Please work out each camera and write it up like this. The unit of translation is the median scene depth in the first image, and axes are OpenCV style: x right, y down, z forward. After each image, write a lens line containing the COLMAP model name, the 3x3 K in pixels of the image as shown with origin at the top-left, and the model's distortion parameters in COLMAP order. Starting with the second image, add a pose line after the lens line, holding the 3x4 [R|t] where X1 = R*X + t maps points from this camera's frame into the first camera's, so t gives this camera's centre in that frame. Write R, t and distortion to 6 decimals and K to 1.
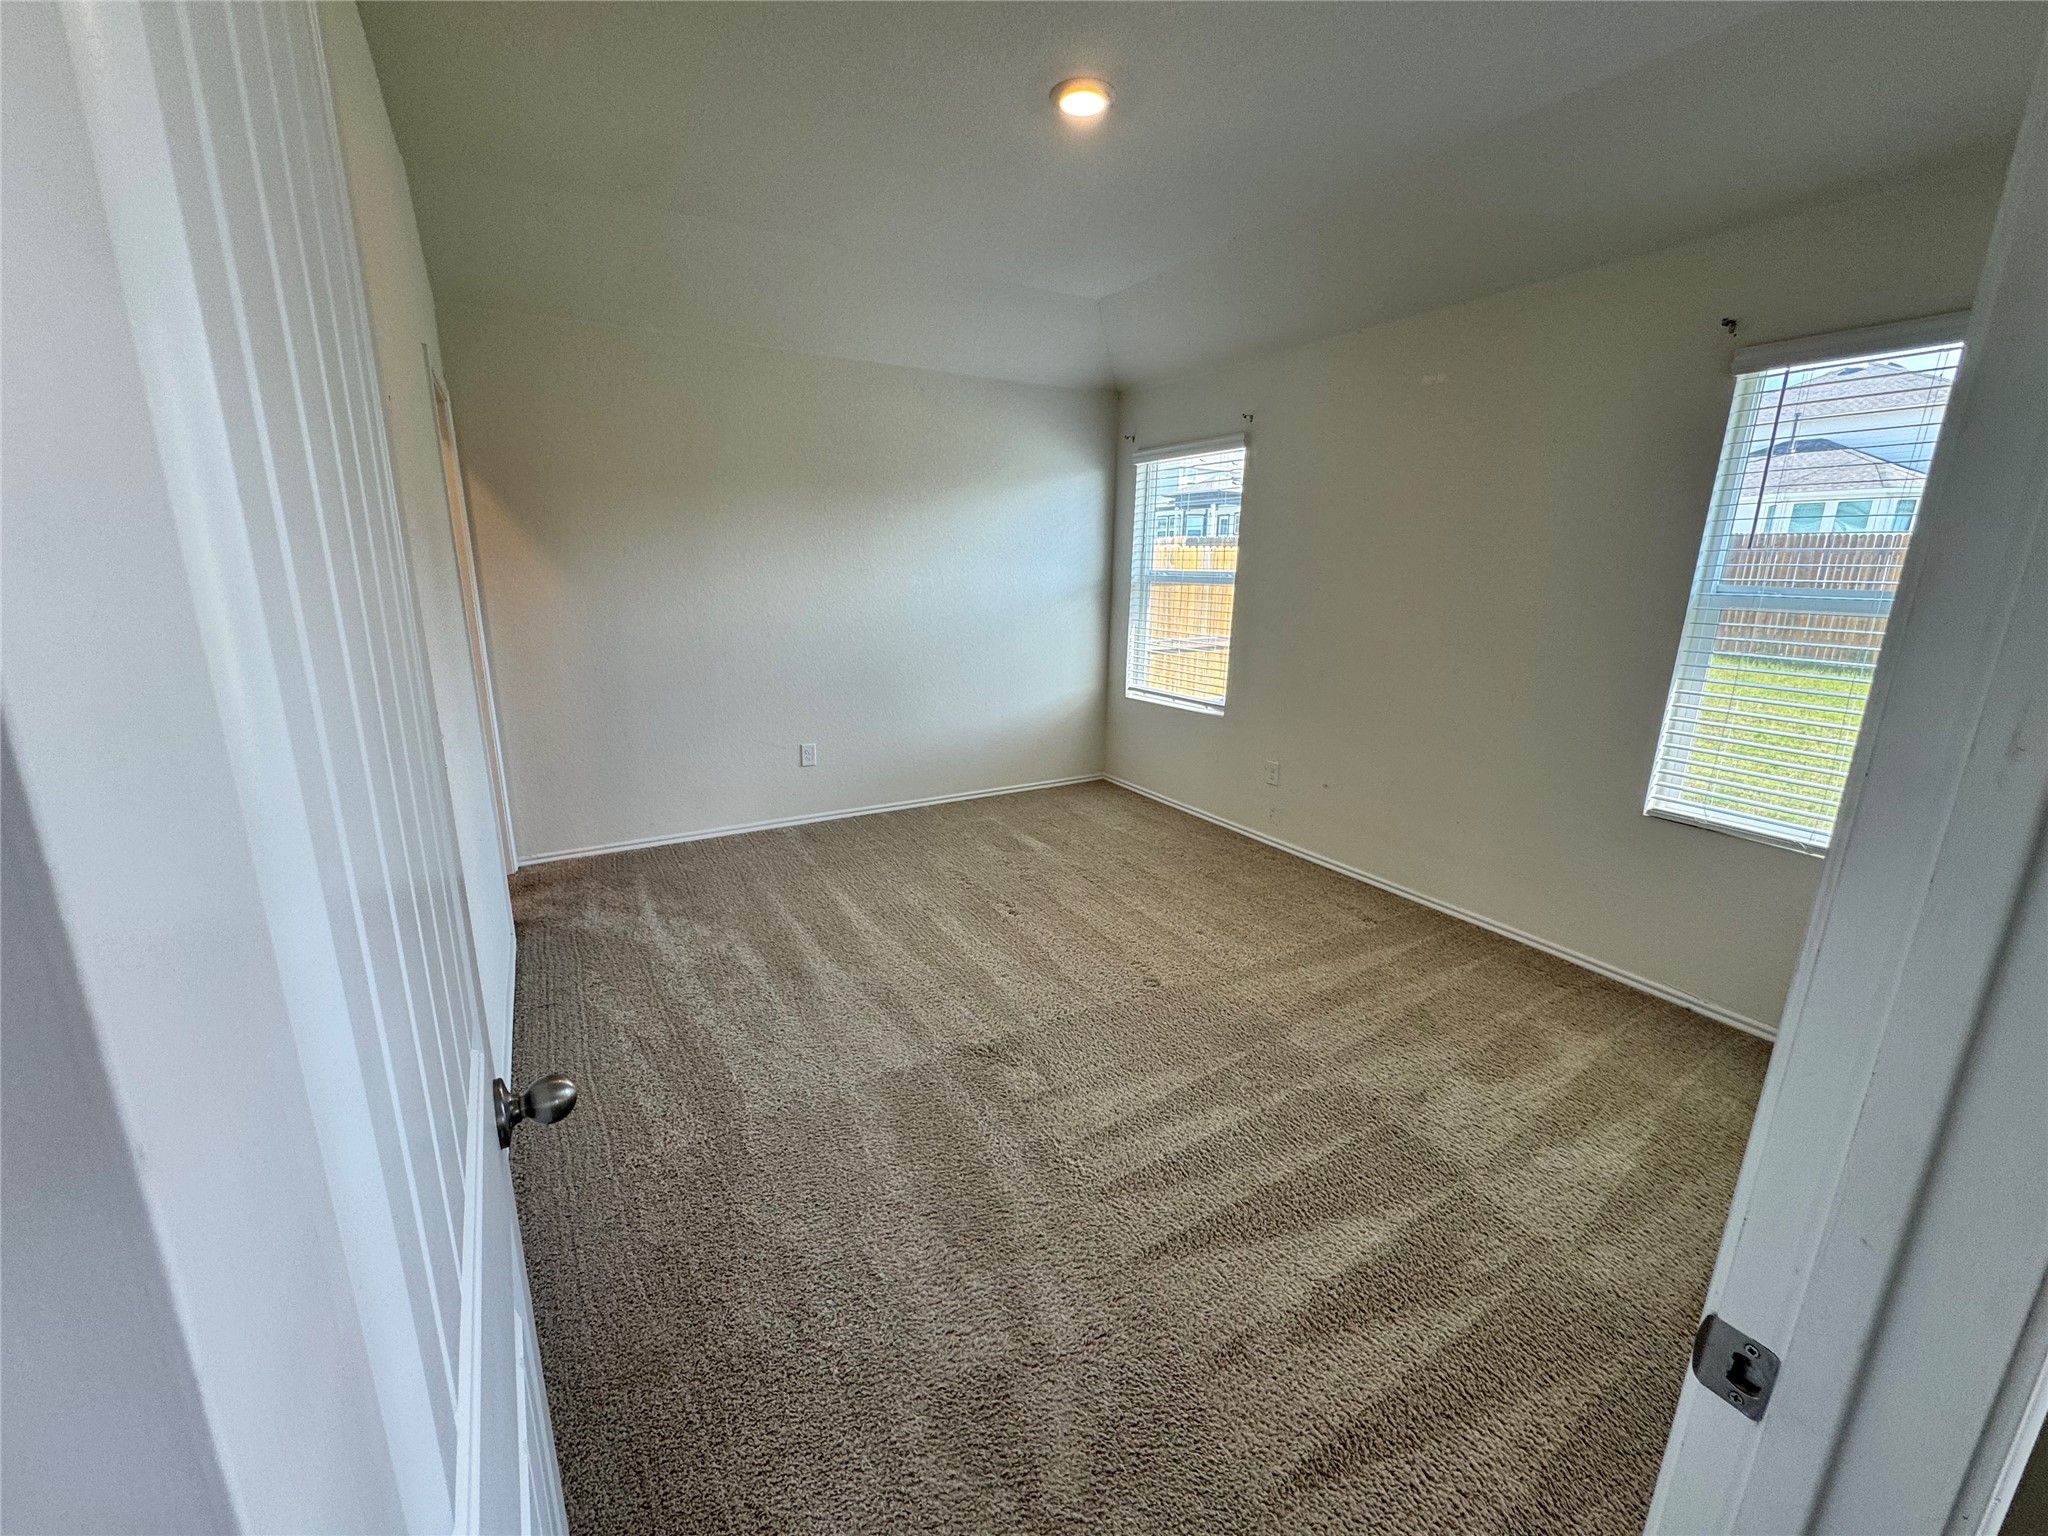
lens RADIAL K [[819.7, 0, 1024.2], [0, 819.7, 768.0], [0, 0, 1]] dist [-0.004255, -0.000276]
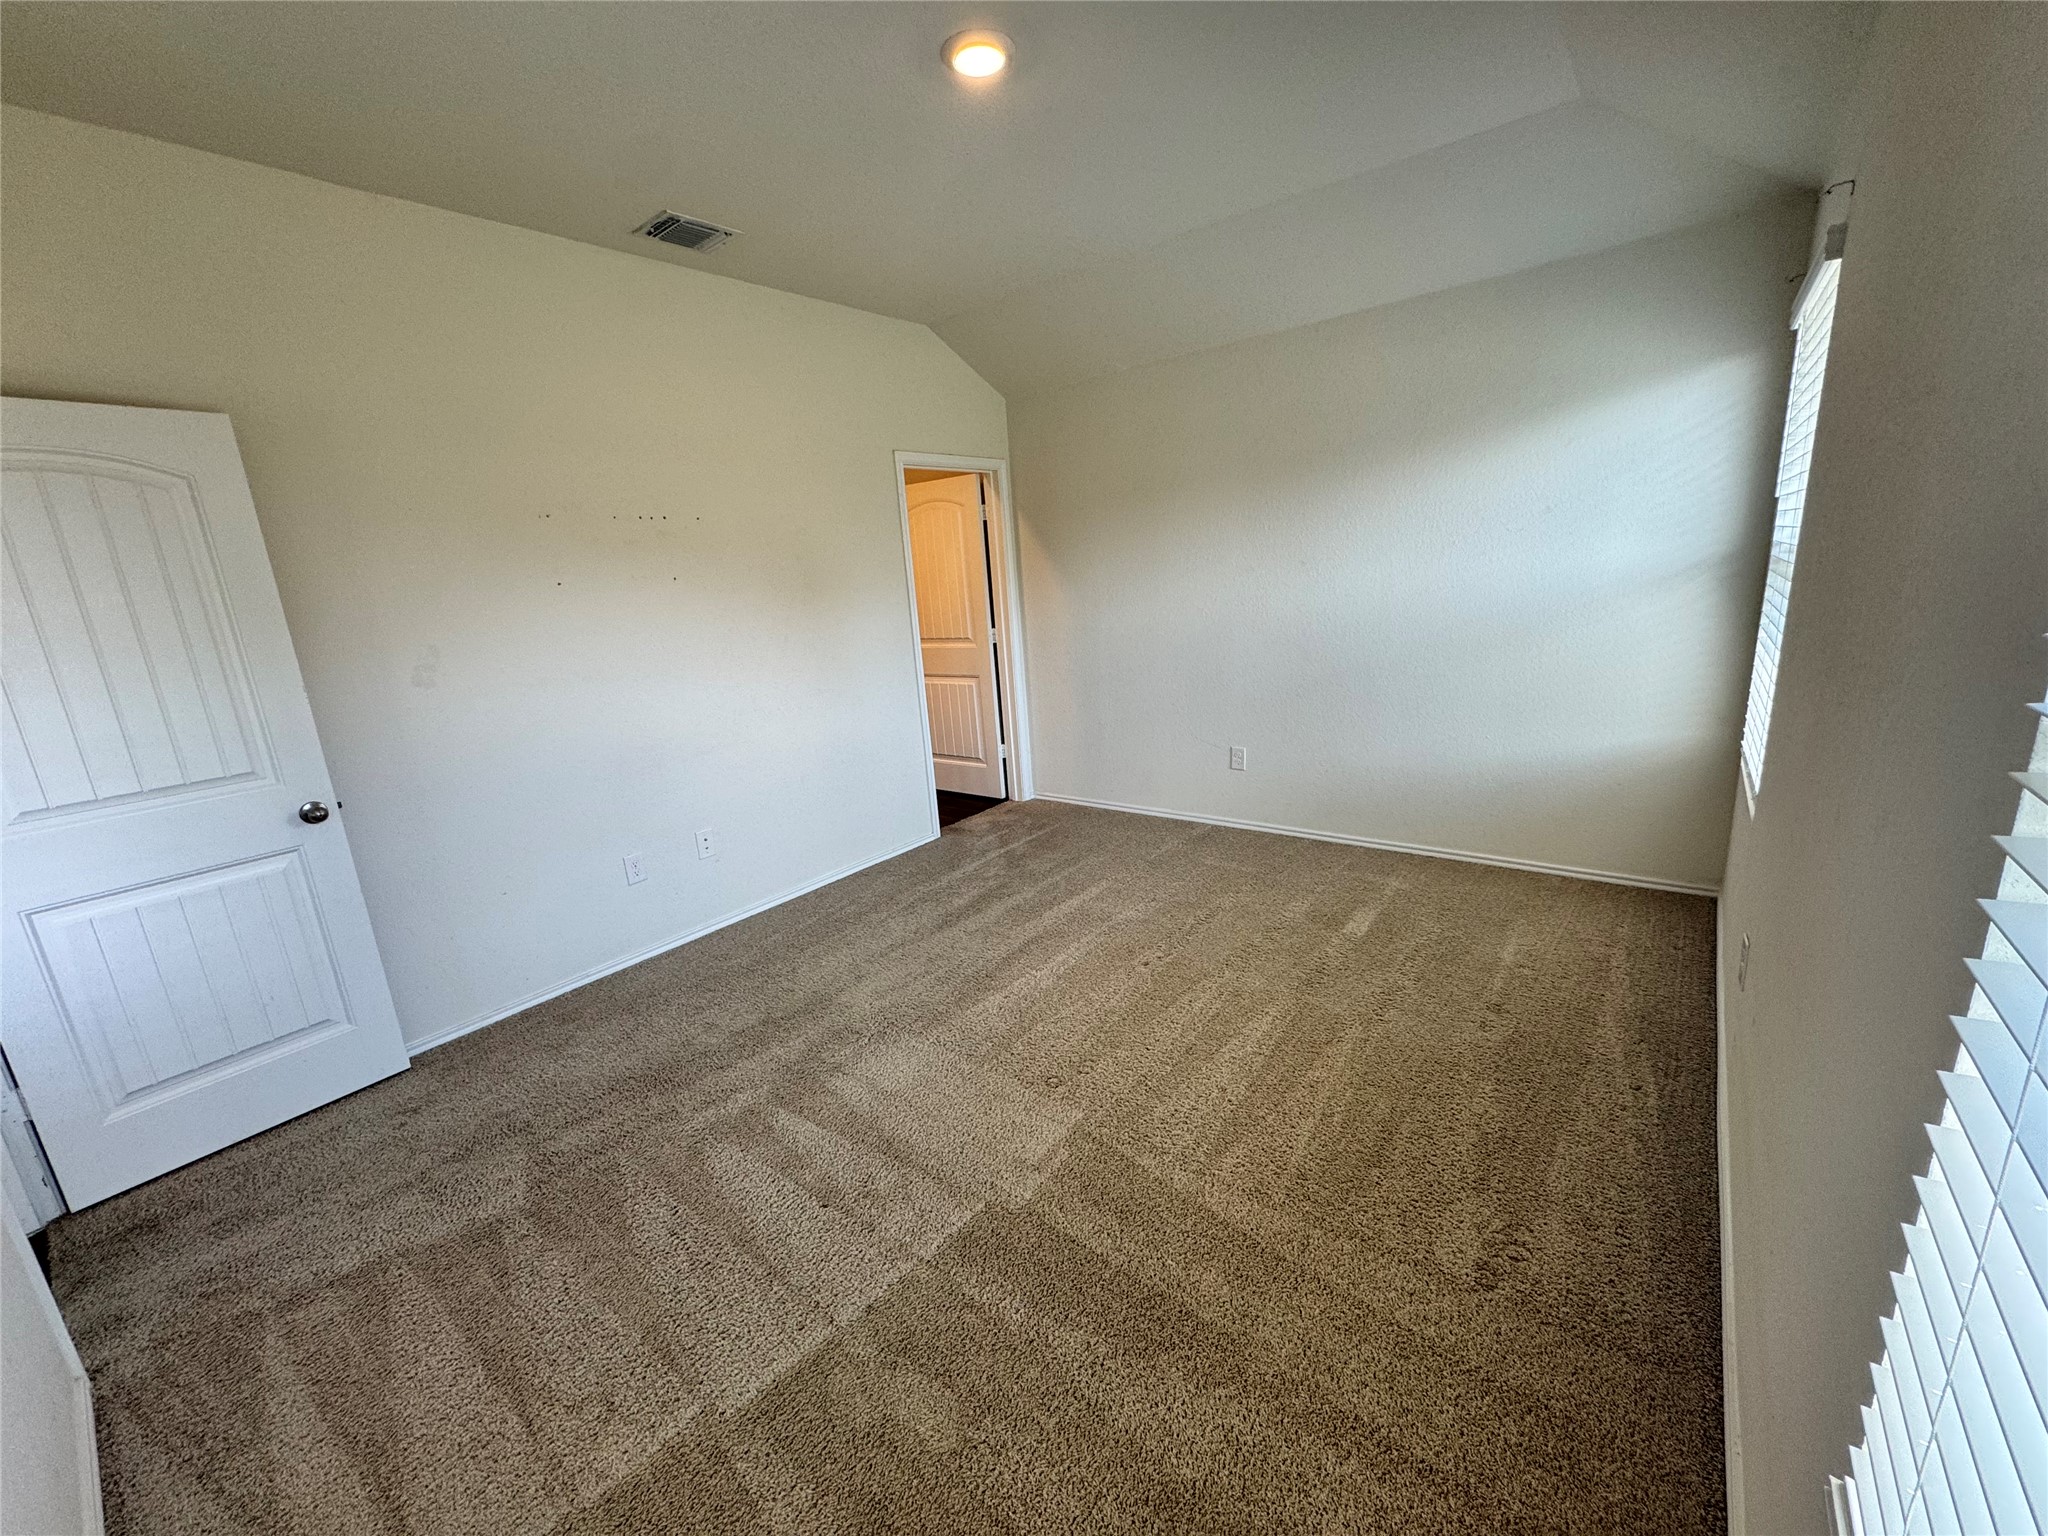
lens RADIAL K [[819.7, 0, 1018.8], [0, 819.7, 767.6], [0, 0, 1]] dist [-0.004255, -0.000276]
pose [[0.332782, 0.184191, -0.924840, 0.604242], [-0.147023, 0.978880, 0.142050, -0.114841], [0.931472, 0.088701, 0.352834, 0.453956]]
